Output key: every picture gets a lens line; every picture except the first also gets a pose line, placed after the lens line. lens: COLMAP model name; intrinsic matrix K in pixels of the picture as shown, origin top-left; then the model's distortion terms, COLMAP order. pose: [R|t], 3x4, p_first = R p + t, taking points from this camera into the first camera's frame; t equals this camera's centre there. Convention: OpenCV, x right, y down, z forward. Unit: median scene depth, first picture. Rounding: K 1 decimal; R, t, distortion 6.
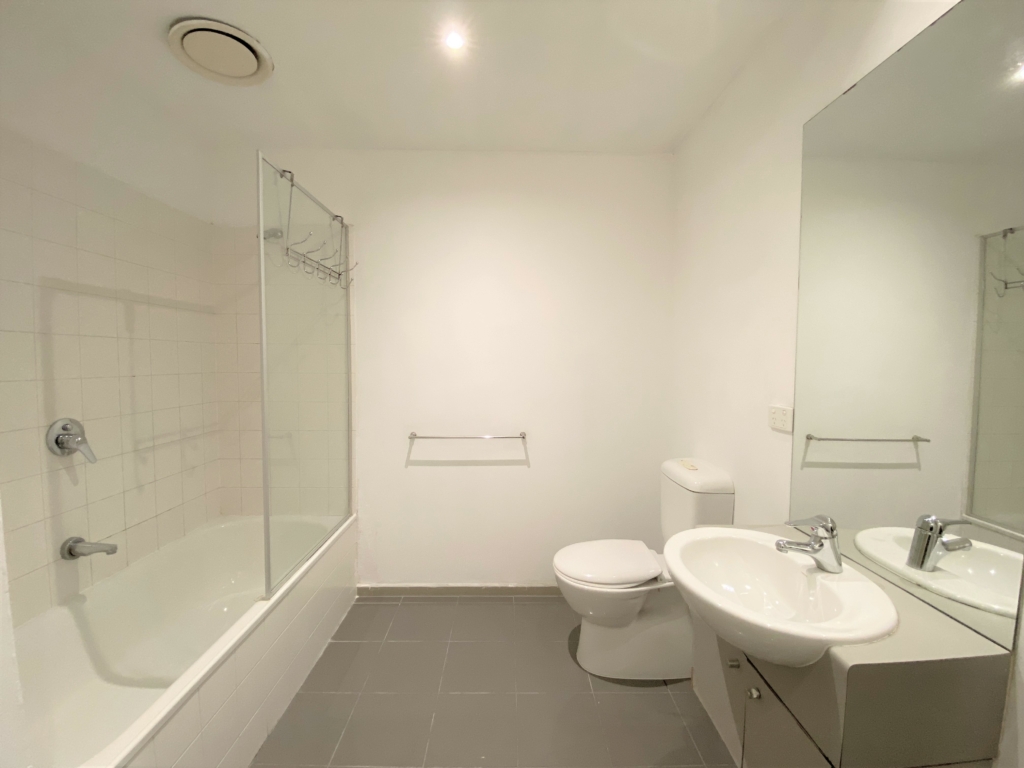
lens RADIAL K [[413.8, 0, 511.4], [0, 413.8, 382.1], [0, 0, 1]] dist [0.018640, -0.019507]
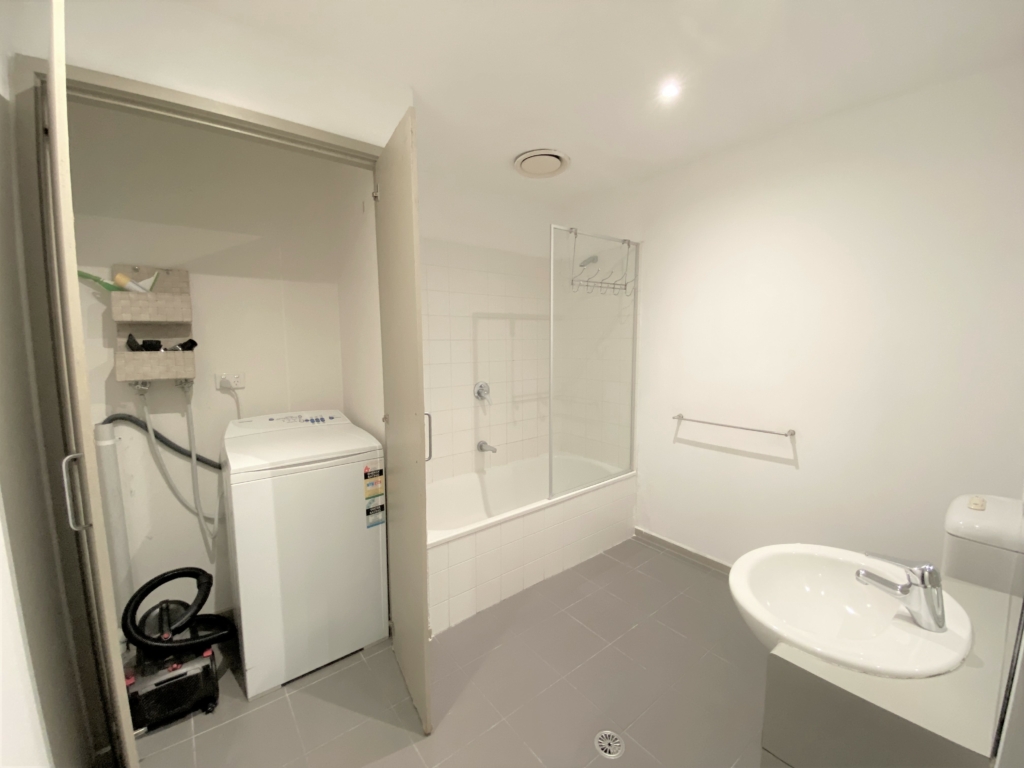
lens RADIAL K [[411.4, 0, 509.3], [0, 411.4, 383.8], [0, 0, 1]] dist [0.000440, -0.019768]
pose [[0.607640, 0.076620, -0.790508, 0.540828], [-0.028945, 0.996811, 0.074367, -0.049923], [0.793685, -0.022307, 0.607920, -0.103378]]
